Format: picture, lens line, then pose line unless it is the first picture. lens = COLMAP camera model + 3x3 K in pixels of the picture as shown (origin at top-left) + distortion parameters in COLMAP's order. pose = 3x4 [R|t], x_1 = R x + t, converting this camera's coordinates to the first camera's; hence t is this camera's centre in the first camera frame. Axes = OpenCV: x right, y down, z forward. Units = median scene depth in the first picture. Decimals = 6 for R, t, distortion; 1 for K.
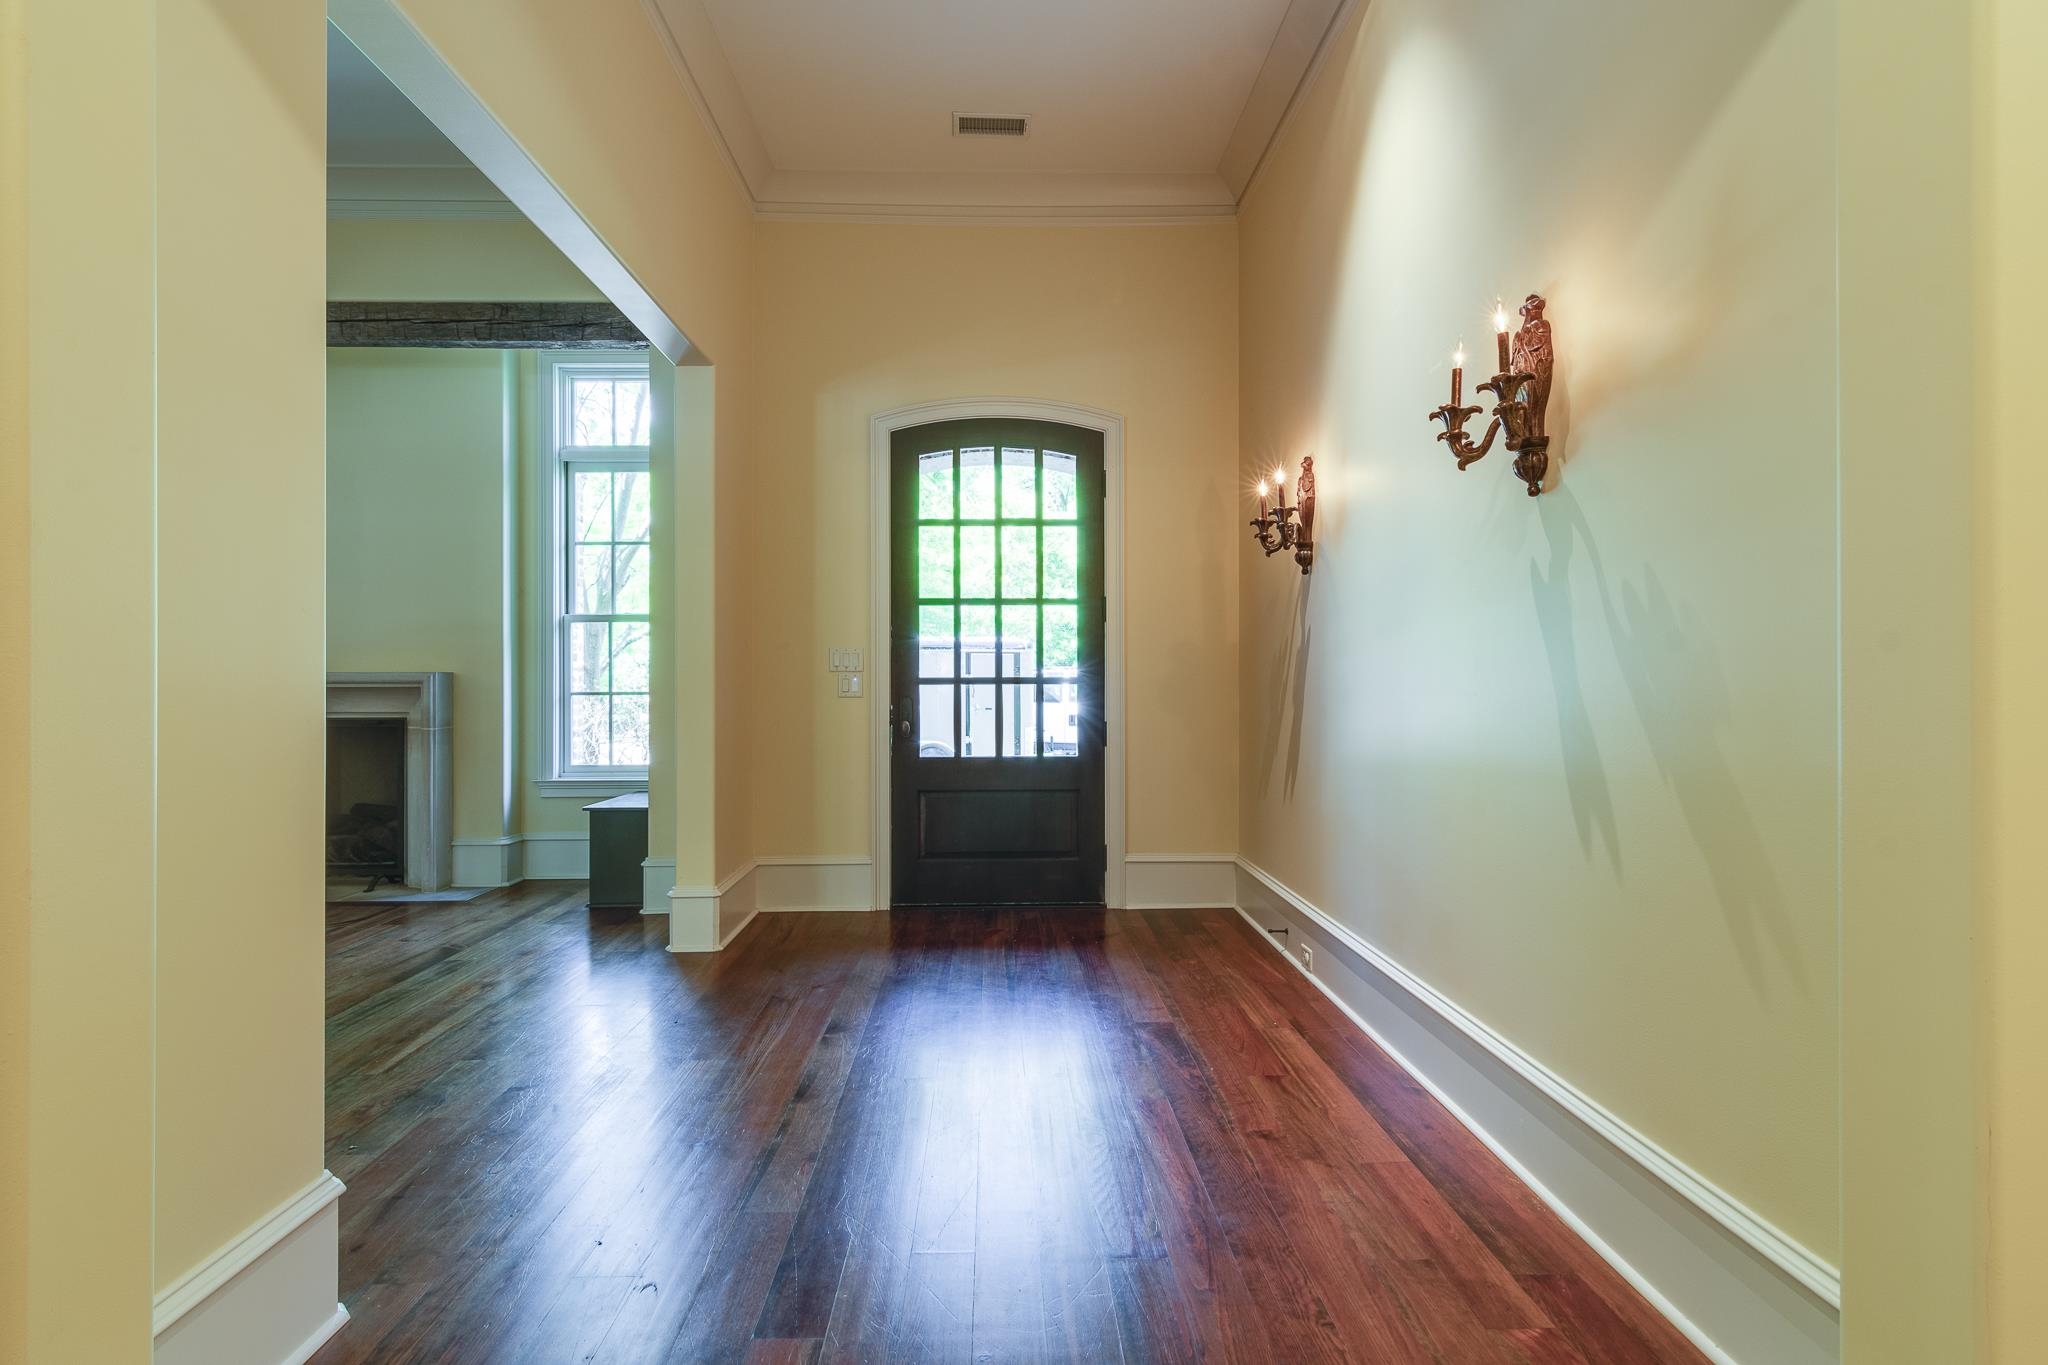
lens RADIAL K [[991.6, 0, 1018.9], [0, 991.6, 679.5], [0, 0, 1]] dist [0.000254, 0.000744]
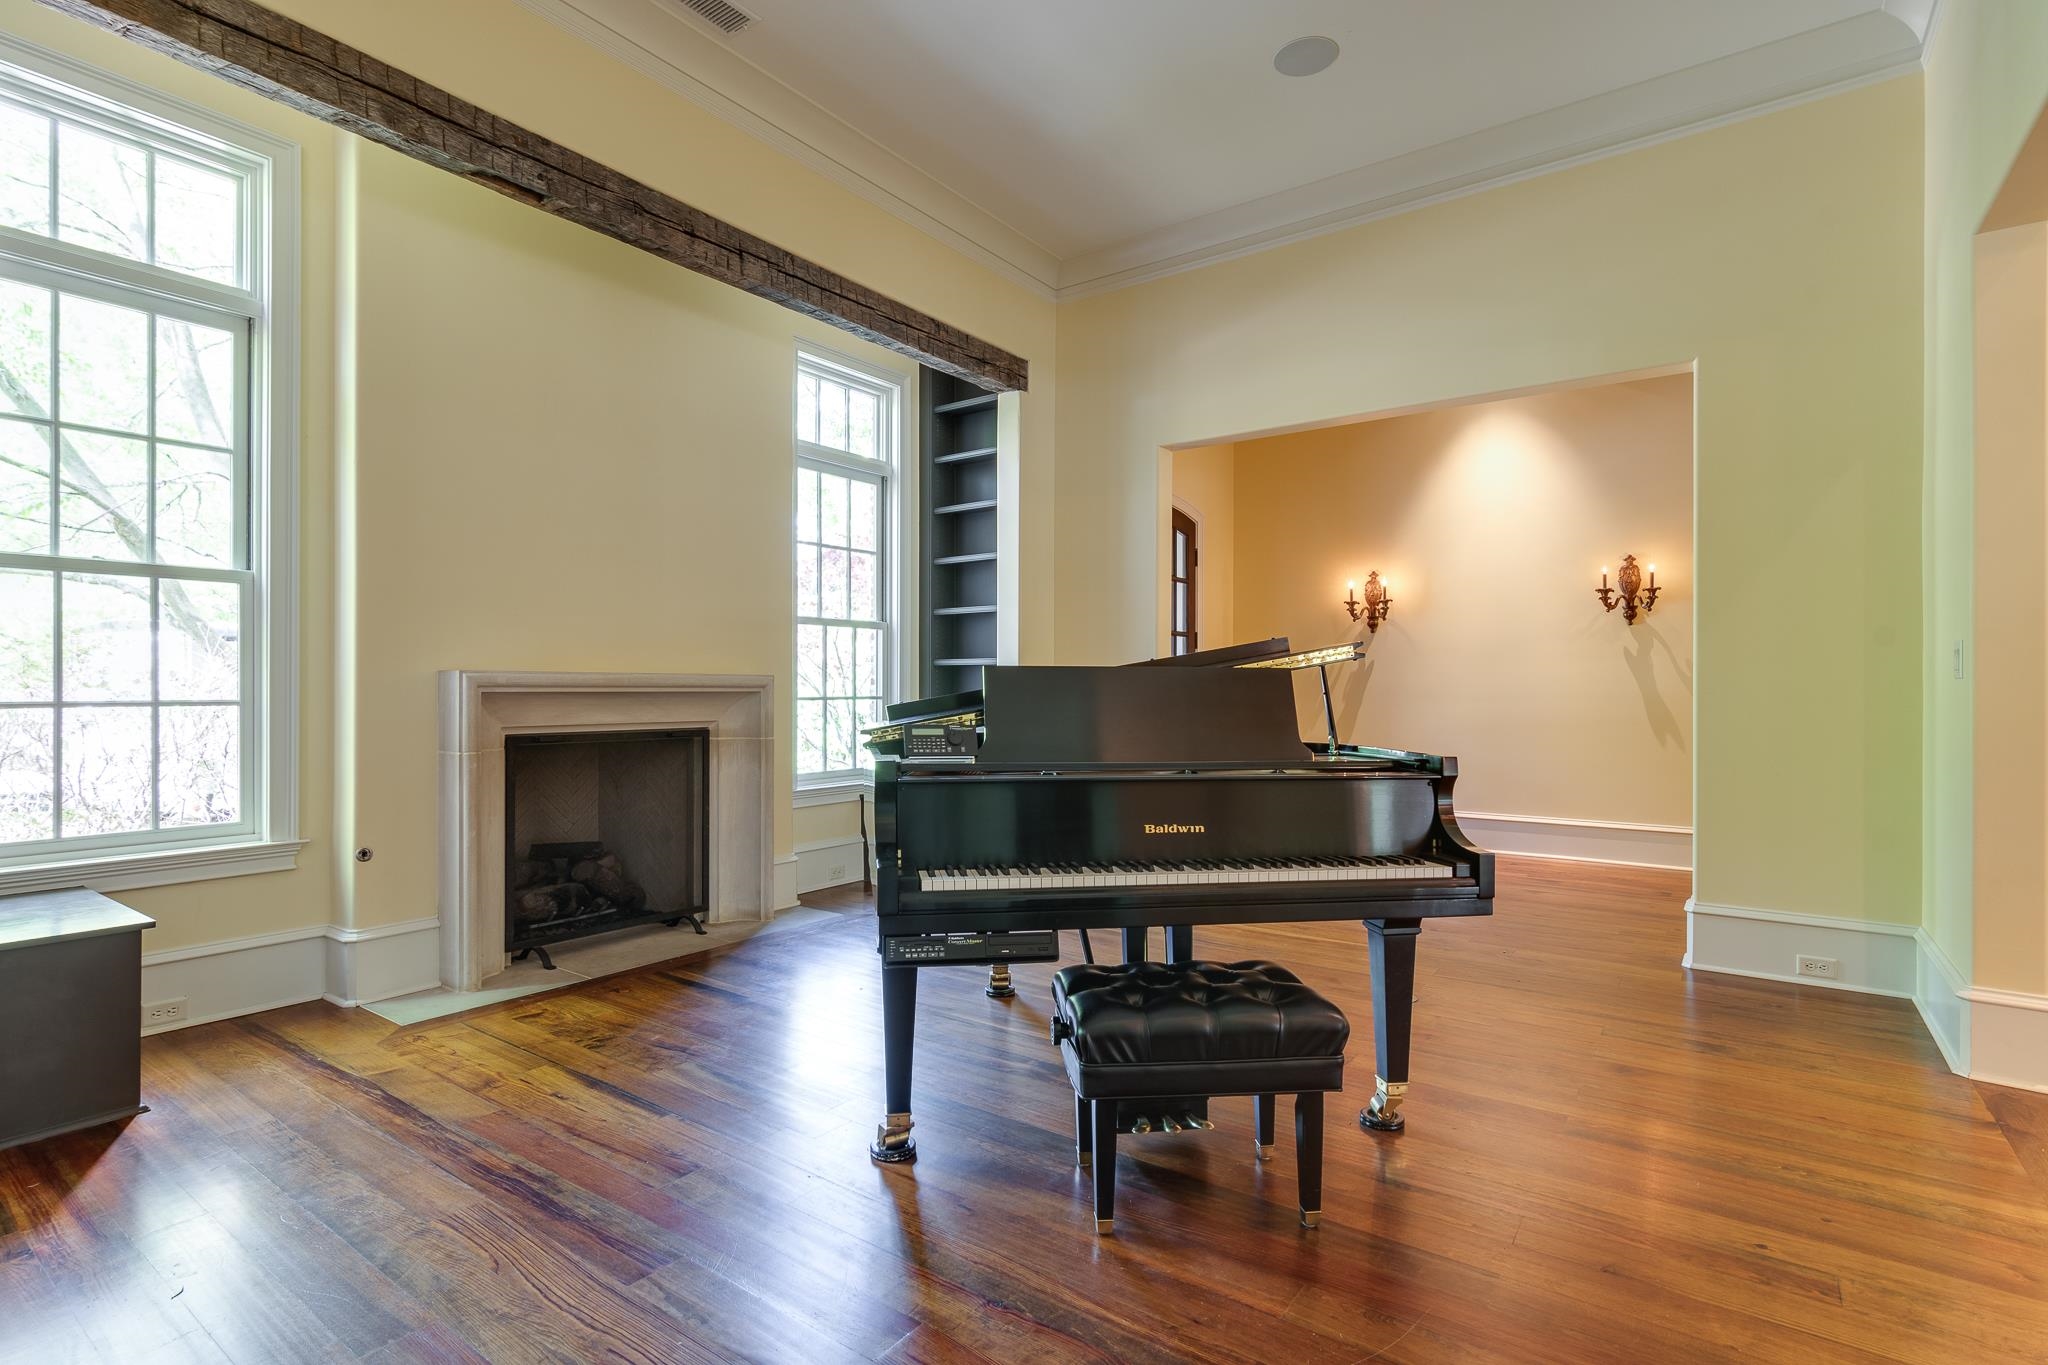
lens RADIAL K [[991.6, 0, 1018.9], [0, 991.6, 692.2], [0, 0, 1]] dist [0.000254, 0.000744]
pose [[0.596508, -0.000825, 0.802607, -1.302174], [-0.003489, 0.999987, 0.003621, 0.004594], [-0.802600, -0.004960, 0.596497, 0.312094]]
